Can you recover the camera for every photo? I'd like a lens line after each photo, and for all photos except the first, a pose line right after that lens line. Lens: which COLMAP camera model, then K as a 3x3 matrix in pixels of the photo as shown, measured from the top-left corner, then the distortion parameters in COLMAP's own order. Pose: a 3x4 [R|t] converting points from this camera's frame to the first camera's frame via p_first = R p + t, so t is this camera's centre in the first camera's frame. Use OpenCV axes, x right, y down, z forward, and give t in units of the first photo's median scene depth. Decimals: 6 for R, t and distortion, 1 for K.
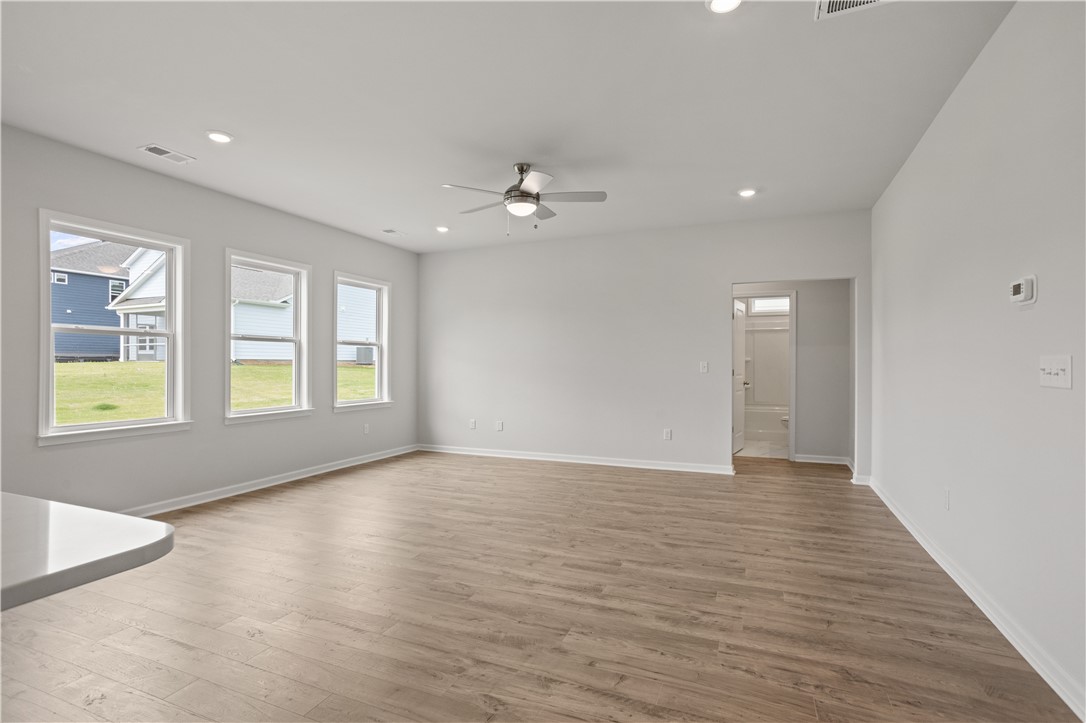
lens RADIAL K [[527.6, 0, 536.9], [0, 527.6, 368.0], [0, 0, 1]] dist [-0.033112, 0.020767]
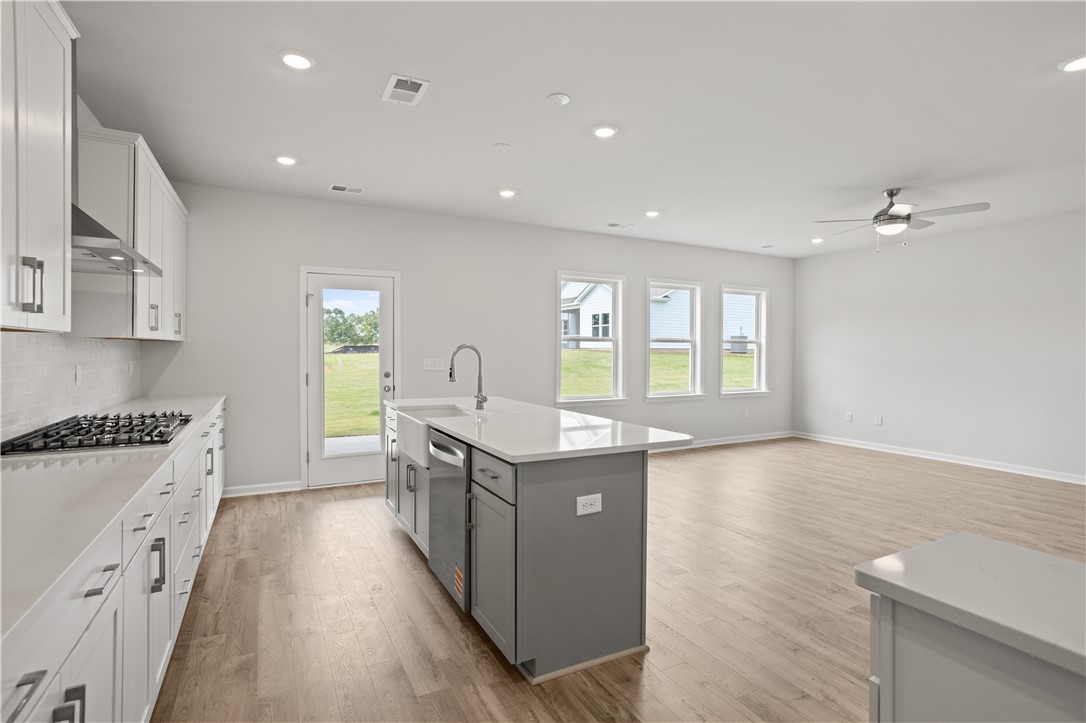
lens RADIAL K [[527.6, 0, 533.7], [0, 527.6, 352.7], [0, 0, 1]] dist [-0.033112, 0.020767]
pose [[0.773547, 0.005808, -0.633712, 0.097389], [-0.008241, 0.999966, -0.000895, -0.029685], [0.633685, 0.005915, 0.773568, -0.394171]]
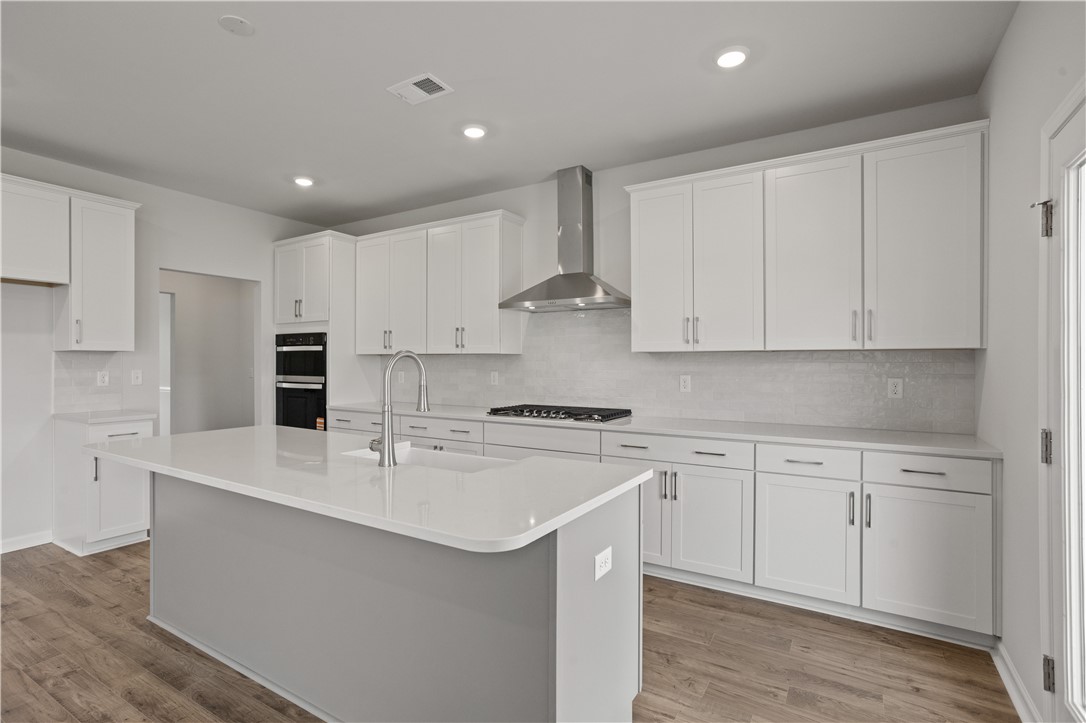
lens RADIAL K [[527.6, 0, 547.5], [0, 527.6, 369.6], [0, 0, 1]] dist [-0.033112, 0.020767]
pose [[-0.989694, -0.005585, 0.143086, -0.810890], [-0.003401, 0.999874, 0.015497, -0.032025], [-0.143155, 0.014850, -0.989589, 0.770728]]
